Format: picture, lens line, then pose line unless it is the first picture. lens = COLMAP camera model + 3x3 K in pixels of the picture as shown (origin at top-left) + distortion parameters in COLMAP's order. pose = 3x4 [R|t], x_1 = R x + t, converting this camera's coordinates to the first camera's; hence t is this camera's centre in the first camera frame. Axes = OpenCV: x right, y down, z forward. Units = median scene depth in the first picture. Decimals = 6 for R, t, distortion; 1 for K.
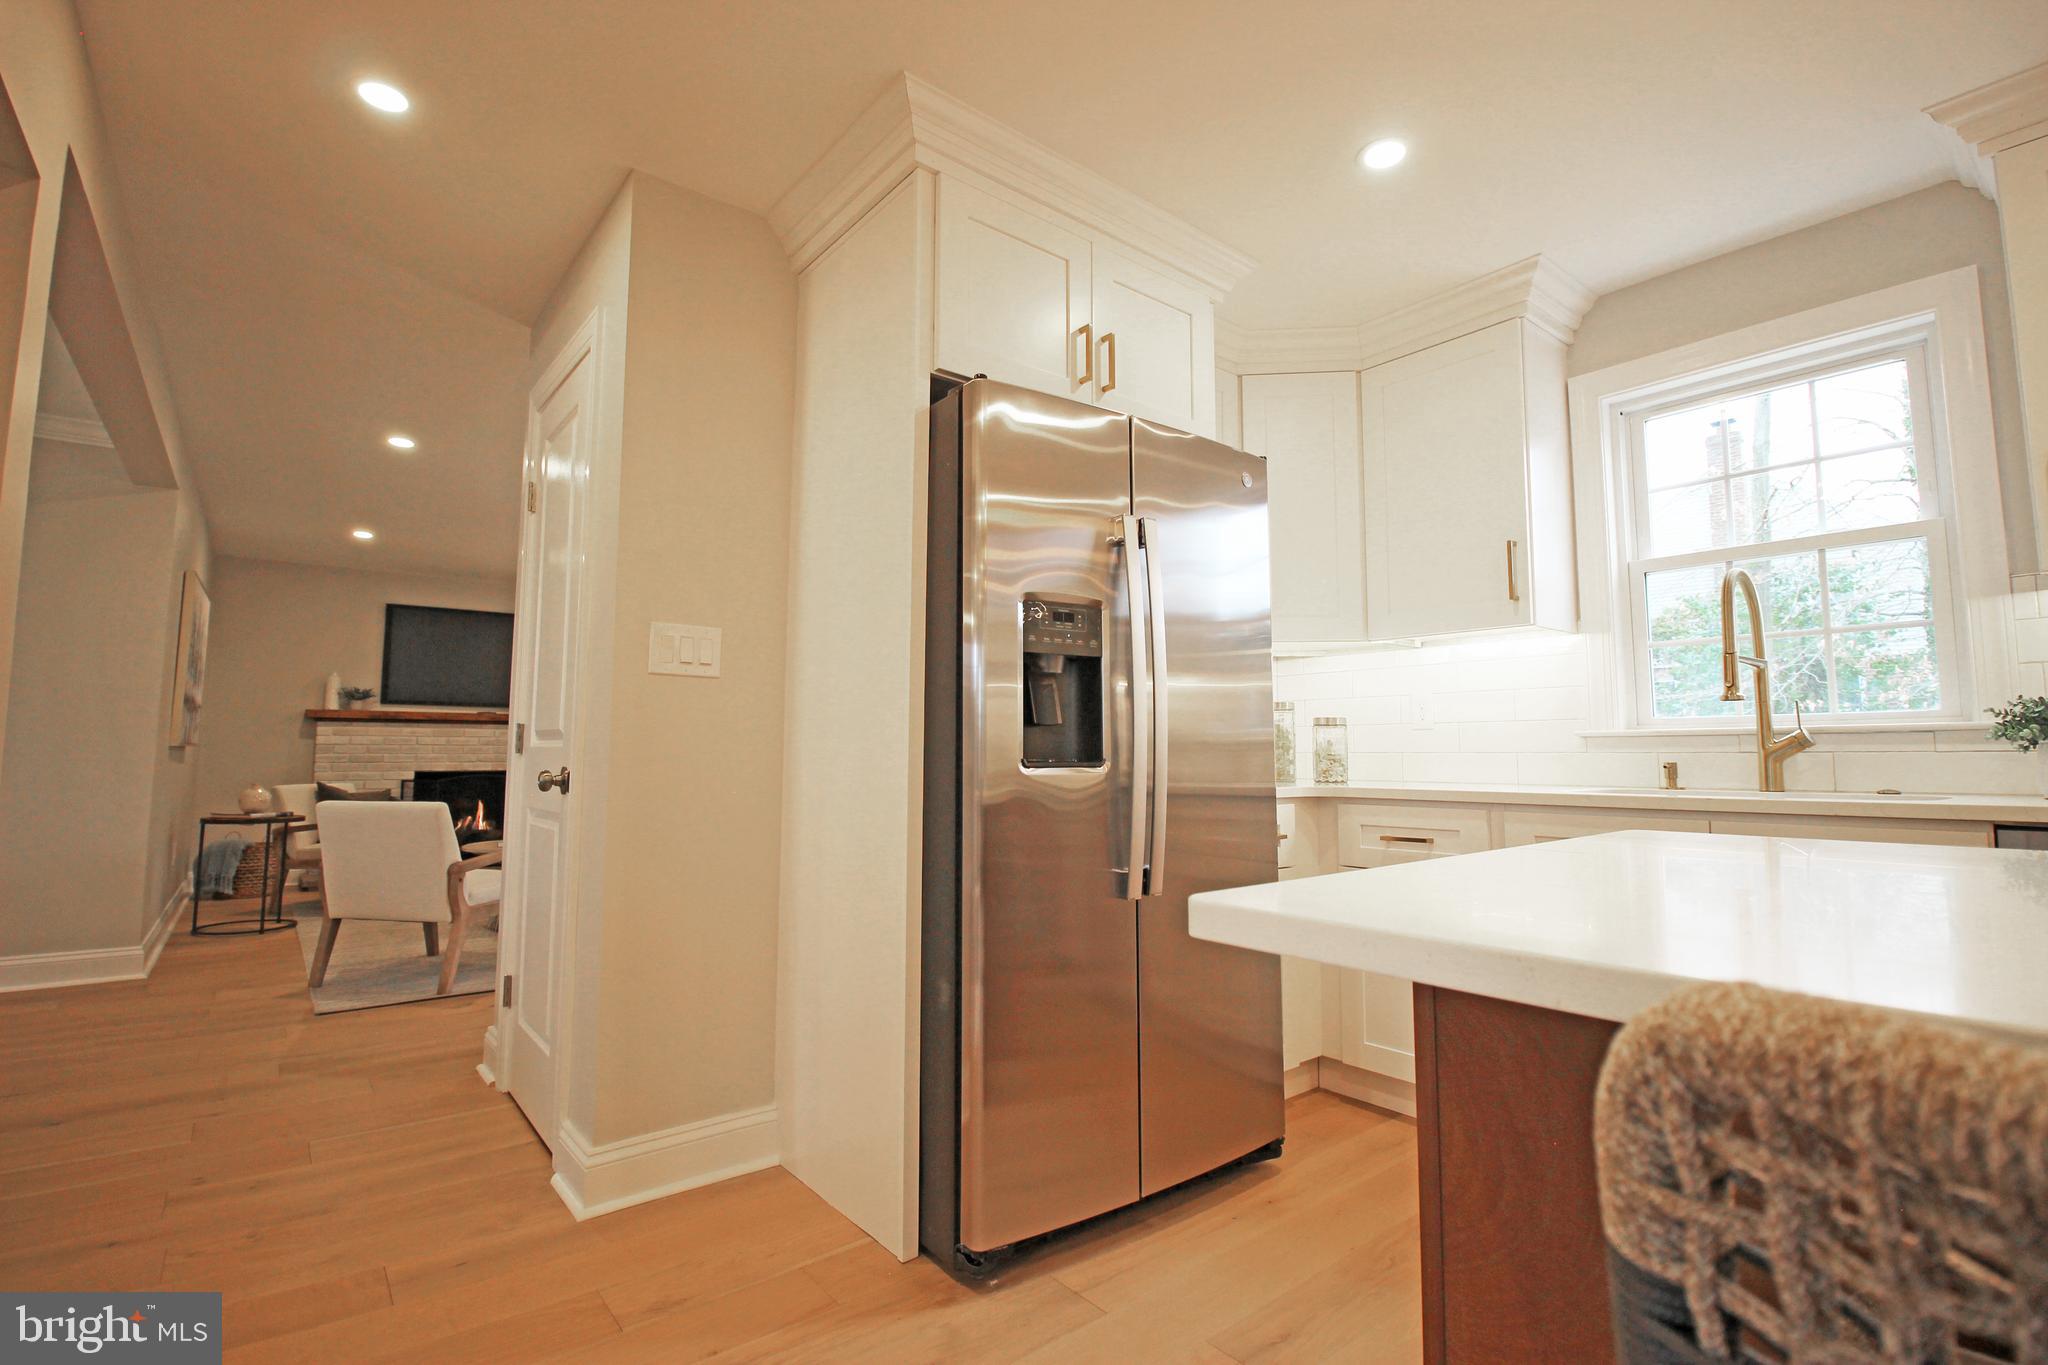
lens RADIAL K [[940.1, 0, 1057.5], [0, 940.1, 675.9], [0, 0, 1]] dist [0.006064, -0.016162]
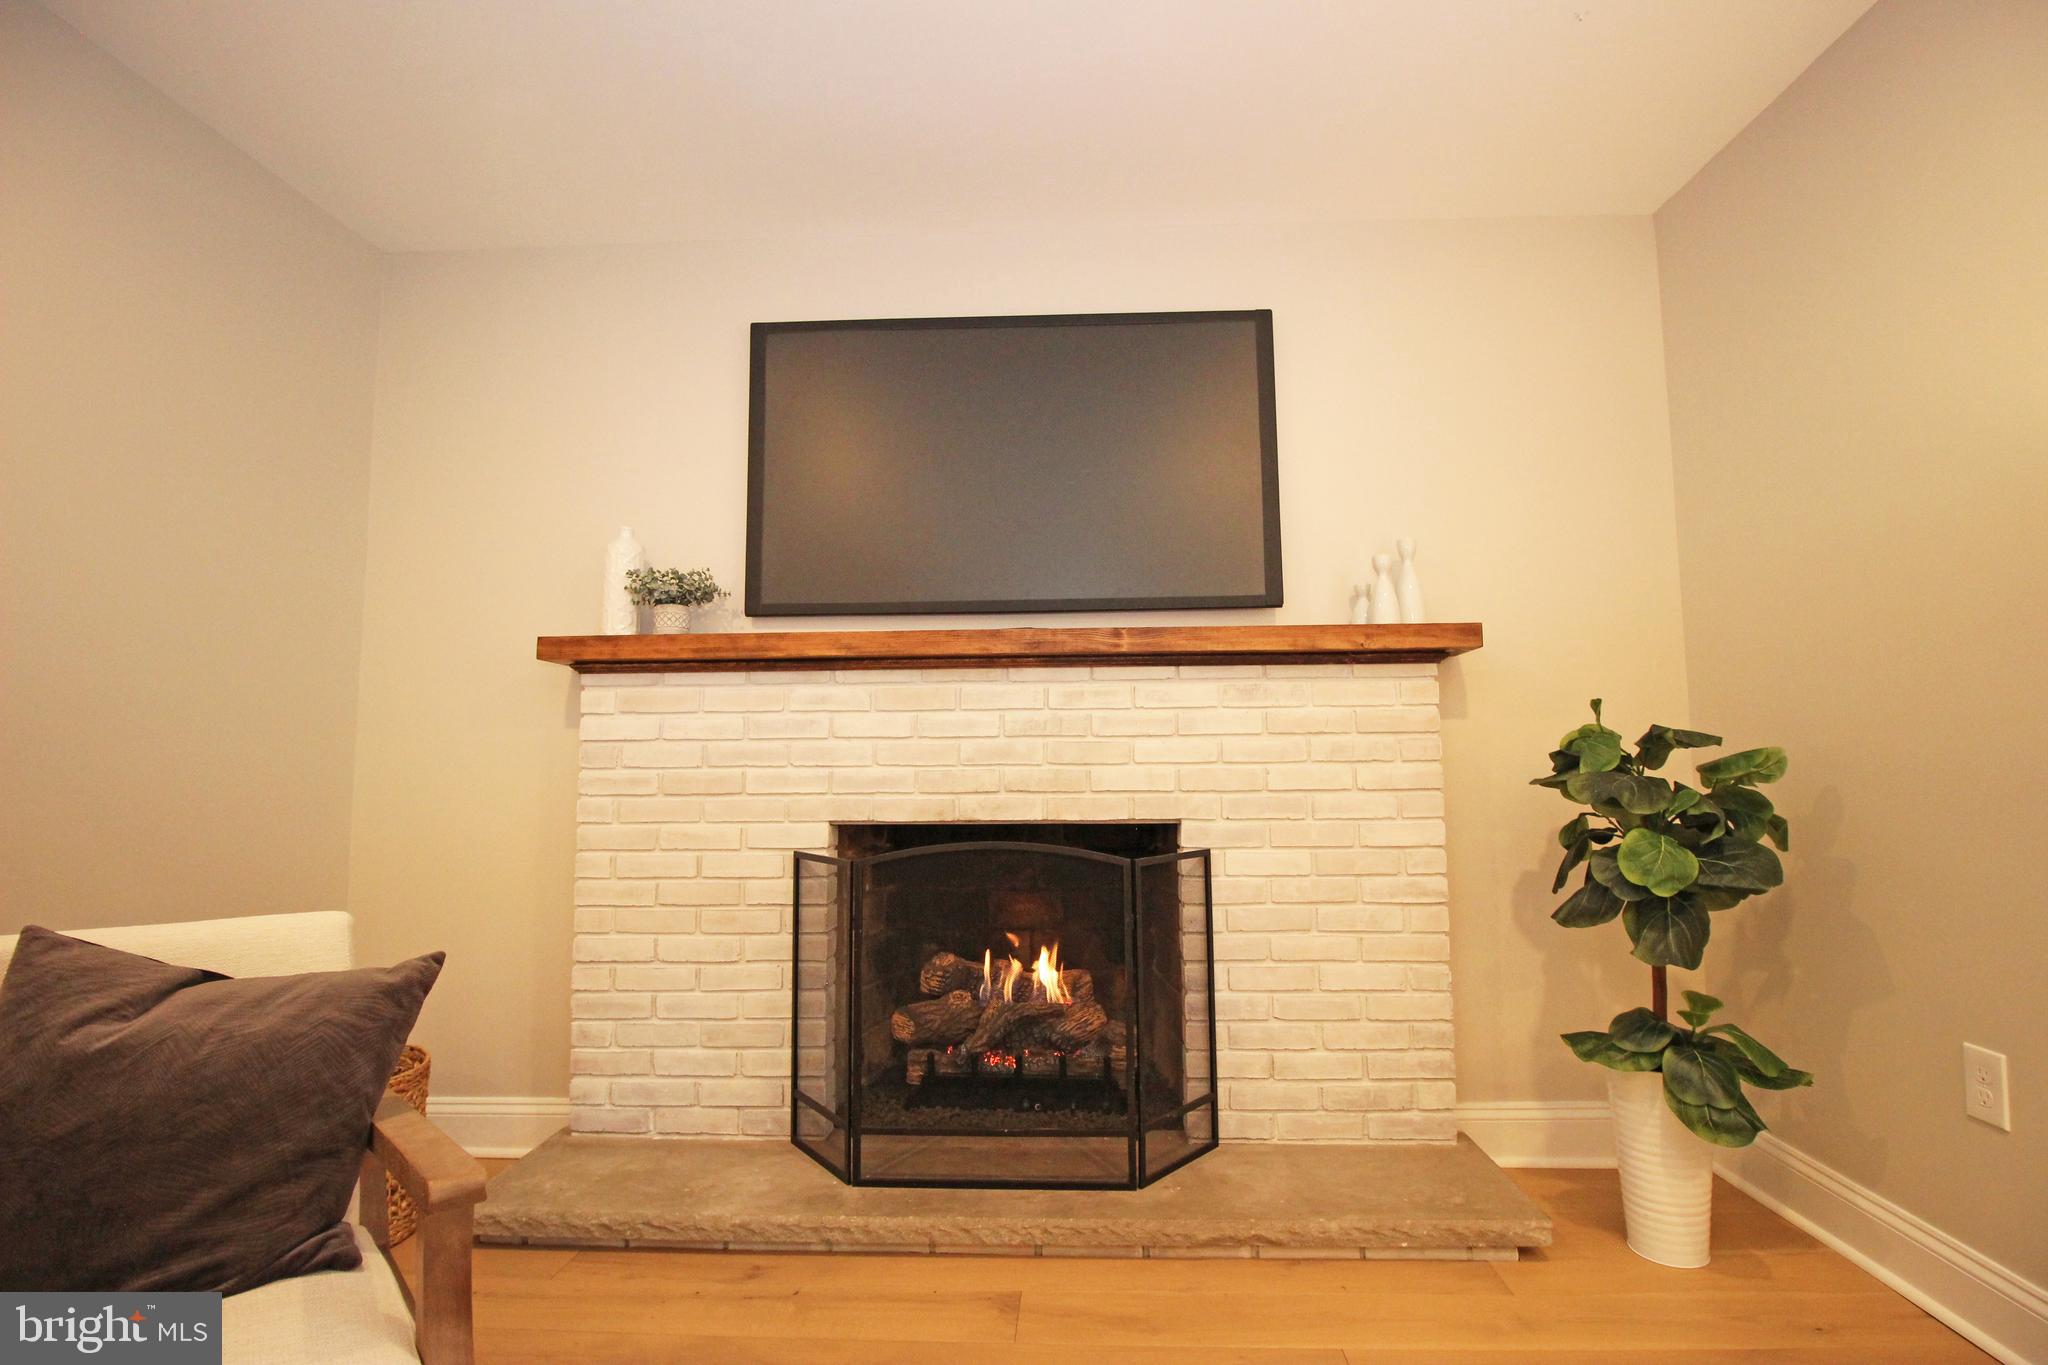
lens RADIAL K [[940.1, 0, 1057.5], [0, 940.1, 675.9], [0, 0, 1]] dist [0.006064, -0.016162]
pose [[0.737905, -0.061580, -0.672089, -0.423211], [0.063341, 0.997752, -0.021876, 0.065331], [0.671925, -0.026429, 0.740147, 0.836084]]
